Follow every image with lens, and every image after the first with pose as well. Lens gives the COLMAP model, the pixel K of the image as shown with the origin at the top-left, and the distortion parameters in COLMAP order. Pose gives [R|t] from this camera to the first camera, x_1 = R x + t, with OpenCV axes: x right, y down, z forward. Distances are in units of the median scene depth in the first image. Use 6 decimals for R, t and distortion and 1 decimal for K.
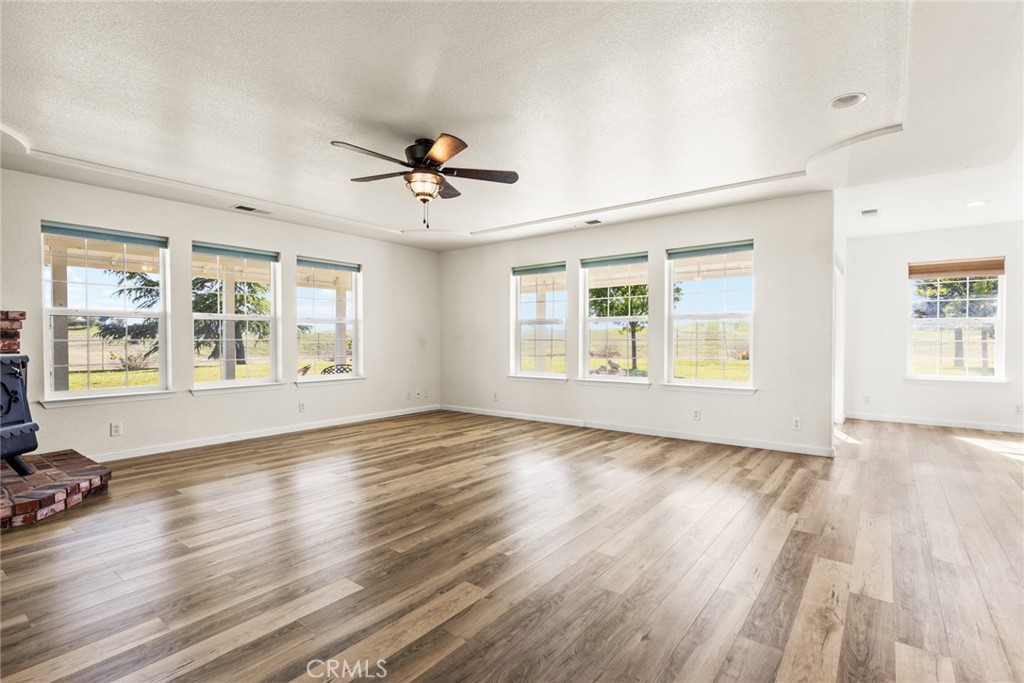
lens RADIAL K [[488.5, 0, 515.0], [0, 488.5, 338.1], [0, 0, 1]] dist [-0.002263, -0.001646]
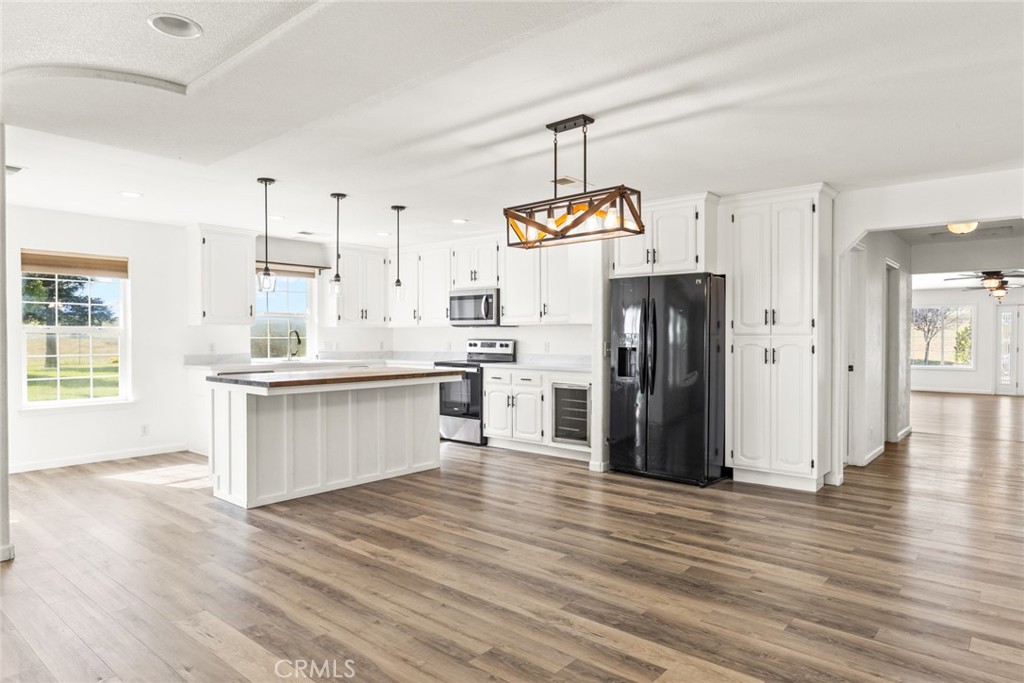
lens RADIAL K [[618.3, 0, 513.8], [0, 618.3, 346.7], [0, 0, 1]] dist [-0.013274, 0.000887]
pose [[0.046929, -0.014011, 0.998800, -0.124325], [-0.001526, 0.999899, 0.014098, -0.041946], [-0.998897, -0.002186, 0.046903, 0.388374]]
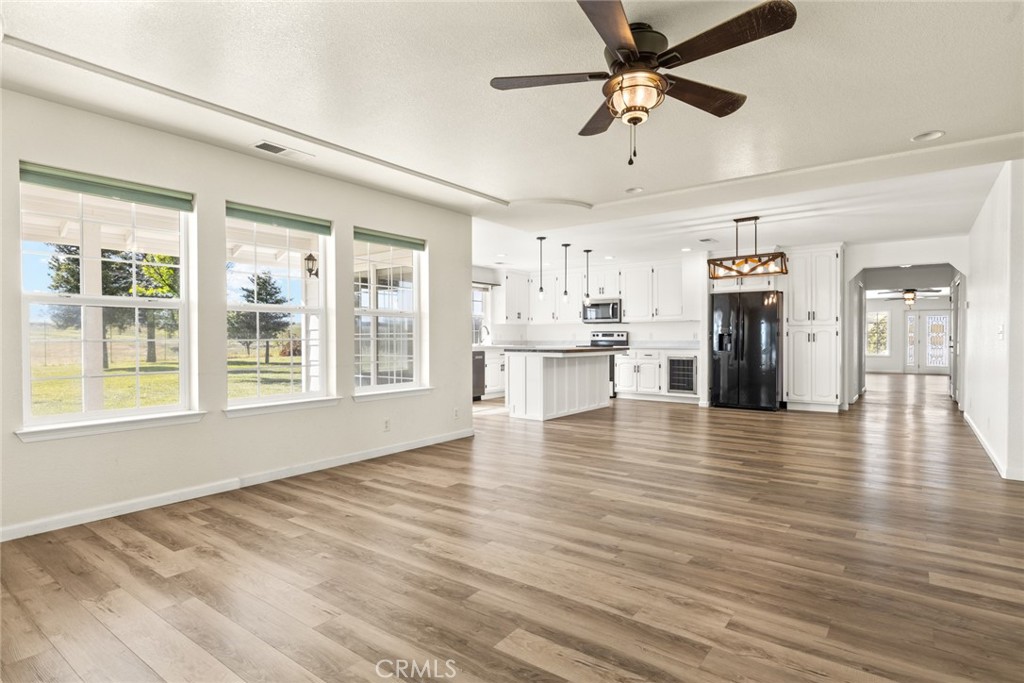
lens RADIAL K [[534.2, 0, 517.6], [0, 534.2, 346.0], [0, 0, 1]] dist [-0.002370, -0.001308]
pose [[-0.021462, -0.010796, 0.999711, -0.810362], [0.001012, 0.999941, 0.010820, 0.005516], [-0.999769, 0.001244, -0.021450, 1.080298]]
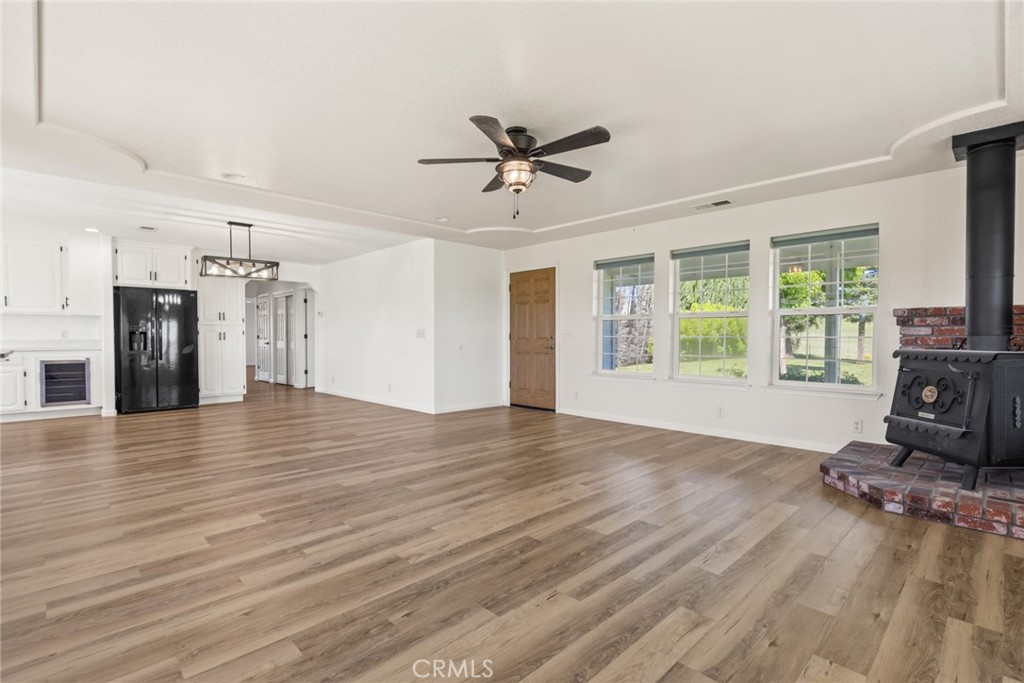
lens RADIAL K [[488.5, 0, 516.0], [0, 488.5, 343.2], [0, 0, 1]] dist [-0.002263, -0.001646]
pose [[-0.991340, 0.002990, 0.131289, -0.283974], [0.004766, 0.999901, 0.013220, 0.005214], [-0.131236, 0.013731, -0.991256, 1.798021]]
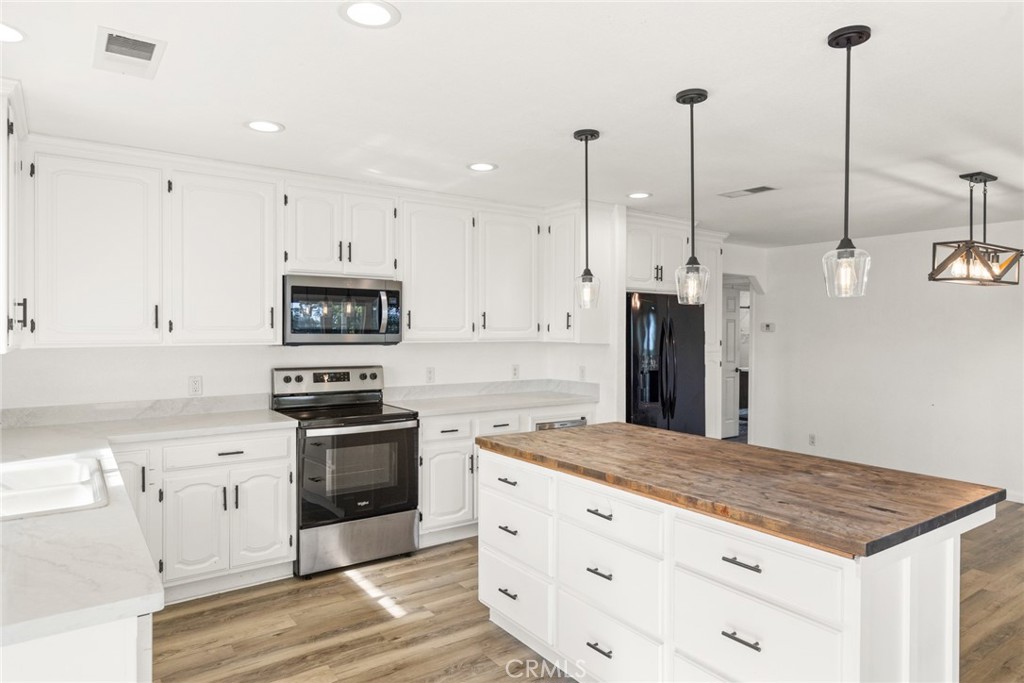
lens RADIAL K [[618.3, 0, 510.7], [0, 618.3, 338.0], [0, 0, 1]] dist [-0.013274, 0.000887]
pose [[-0.956601, -0.008000, 0.291291, 1.245285], [-0.004237, 0.999899, 0.013548, -0.106902], [-0.291370, 0.011726, -0.956539, 1.541589]]
